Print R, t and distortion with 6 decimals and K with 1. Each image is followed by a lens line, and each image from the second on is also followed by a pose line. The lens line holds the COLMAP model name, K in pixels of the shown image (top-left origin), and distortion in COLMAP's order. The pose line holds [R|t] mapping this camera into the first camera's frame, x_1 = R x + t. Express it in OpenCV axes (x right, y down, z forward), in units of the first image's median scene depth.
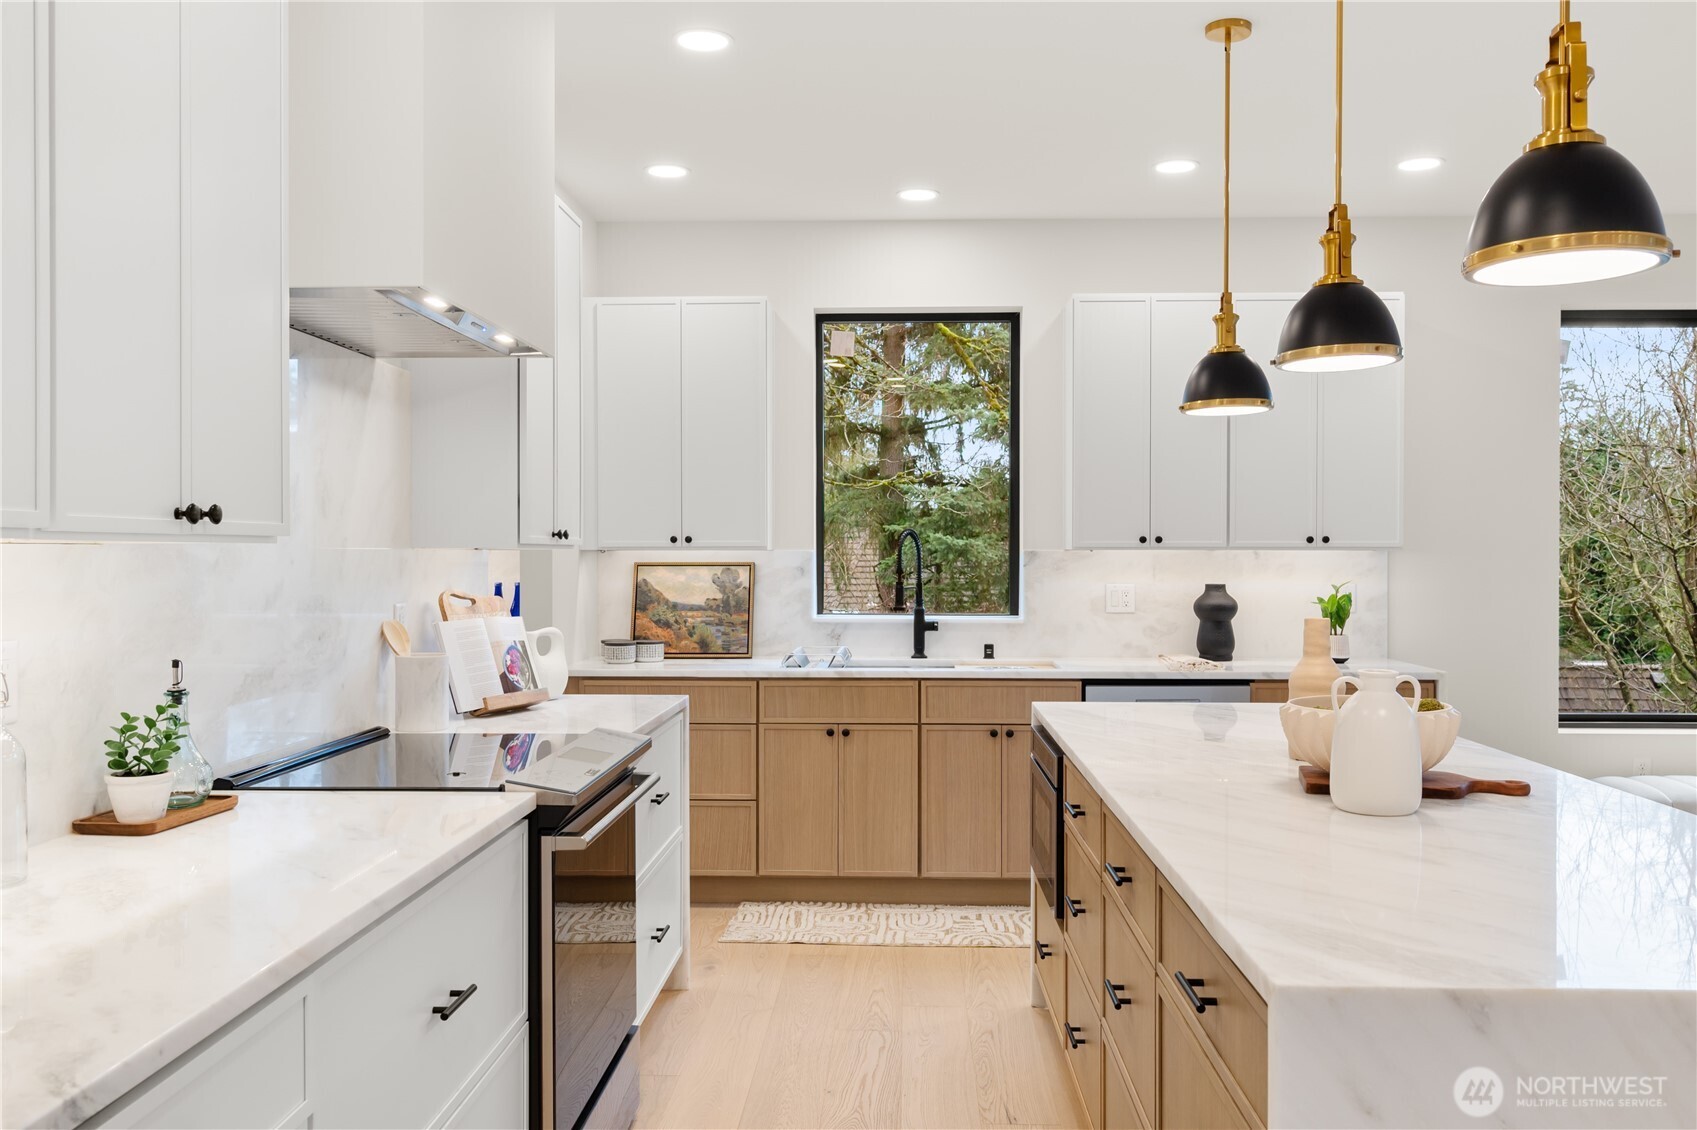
lens RADIAL K [[1361.3, 0, 852.7], [0, 1361.3, 555.3], [0, 0, 1]] dist [-0.006638, -0.000693]
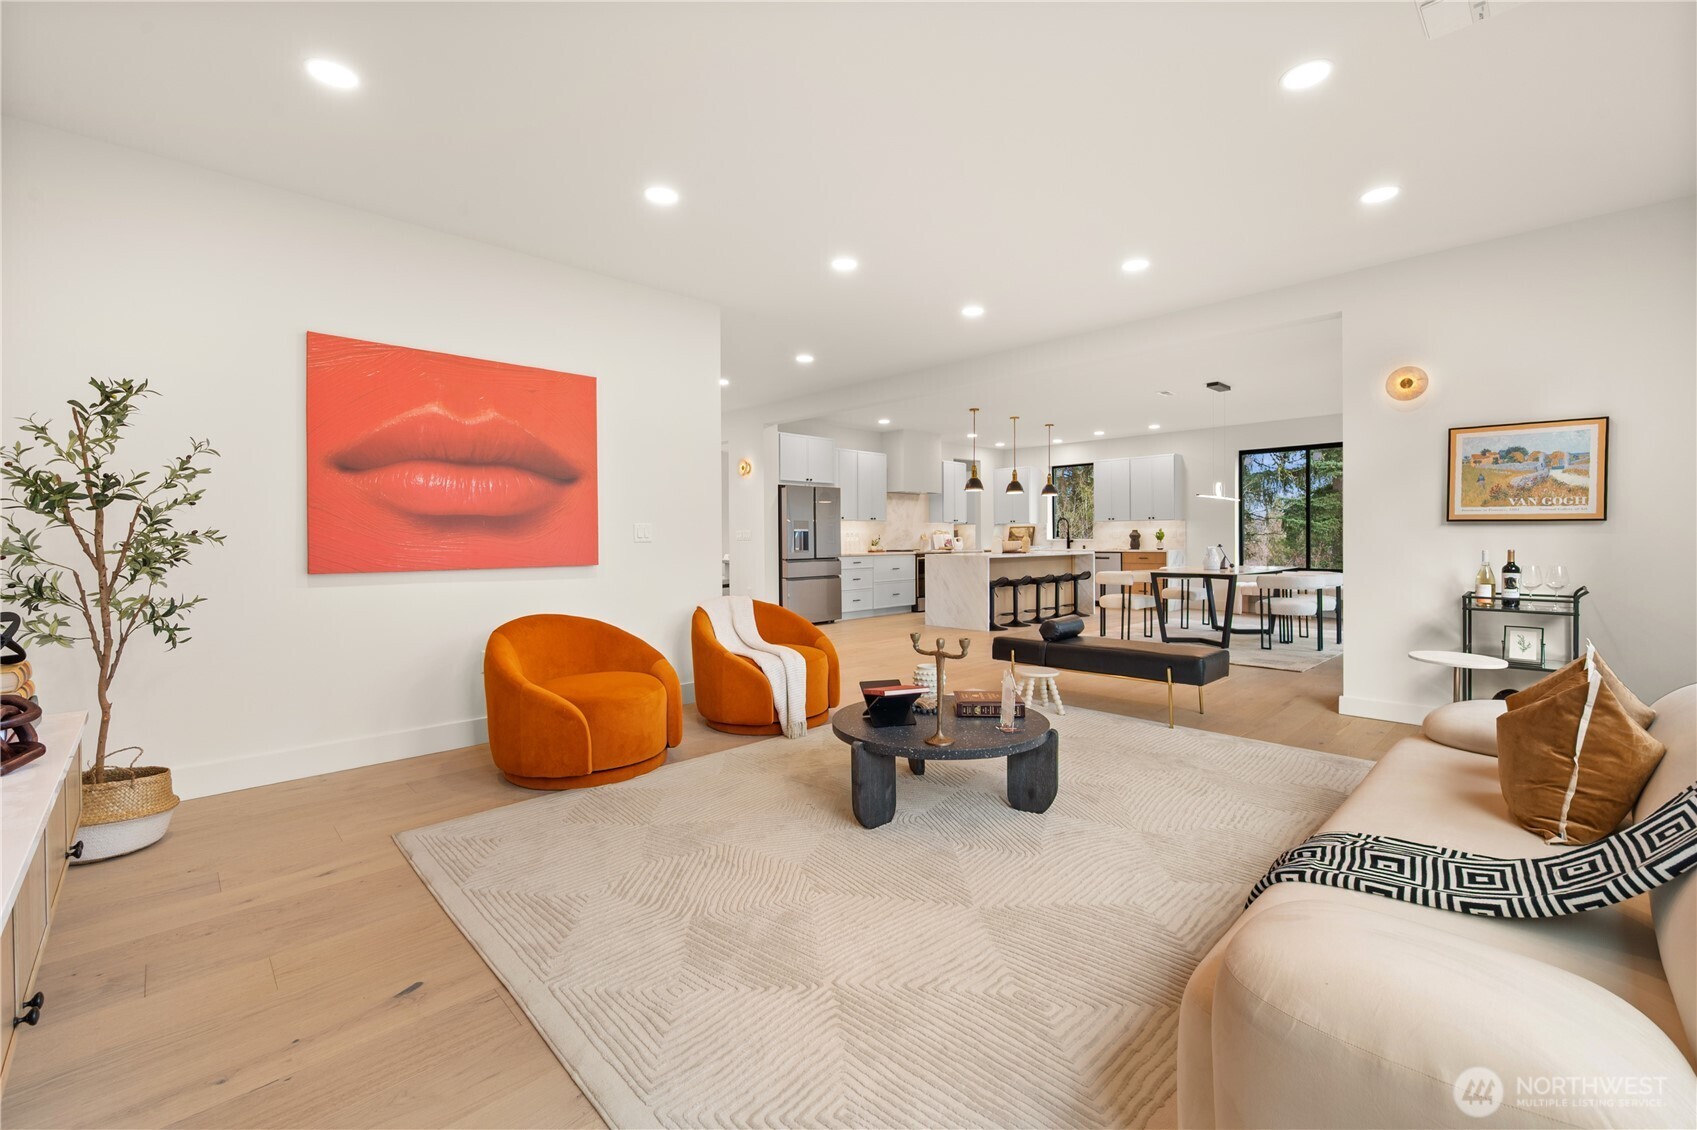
lens RADIAL K [[706.1, 0, 851.4], [0, 706.1, 543.3], [0, 0, 1]] dist [0.000170, 0.000136]
pose [[0.727845, 0.000495, -0.685742, 1.078399], [0.004852, 0.999971, 0.005871, 0.043951], [0.685725, -0.007601, 0.727821, -1.057425]]
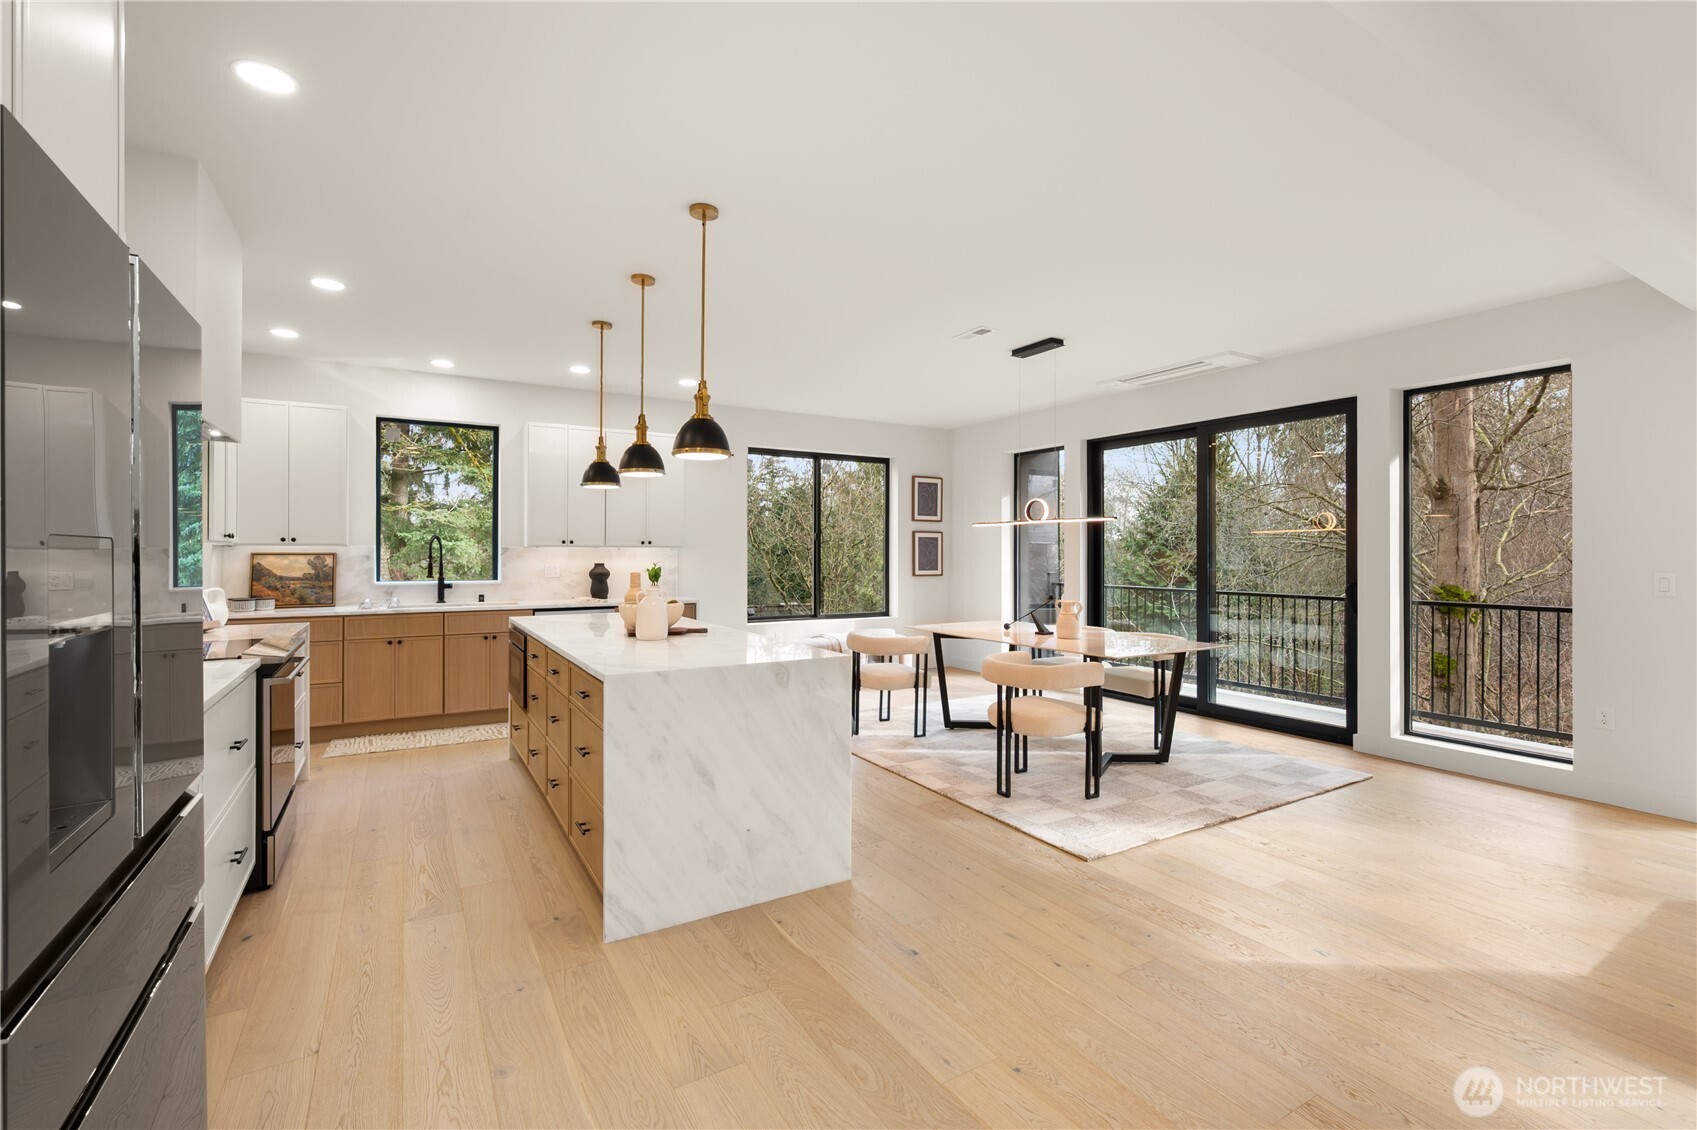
lens RADIAL K [[753.4, 0, 860.0], [0, 753.4, 556.1], [0, 0, 1]] dist [-0.003544, -0.000445]
pose [[0.833738, -0.001073, 0.552158, -0.045882], [-0.001174, 0.999992, 0.003715, 0.005170], [-0.552158, -0.003746, 0.833731, -0.215830]]
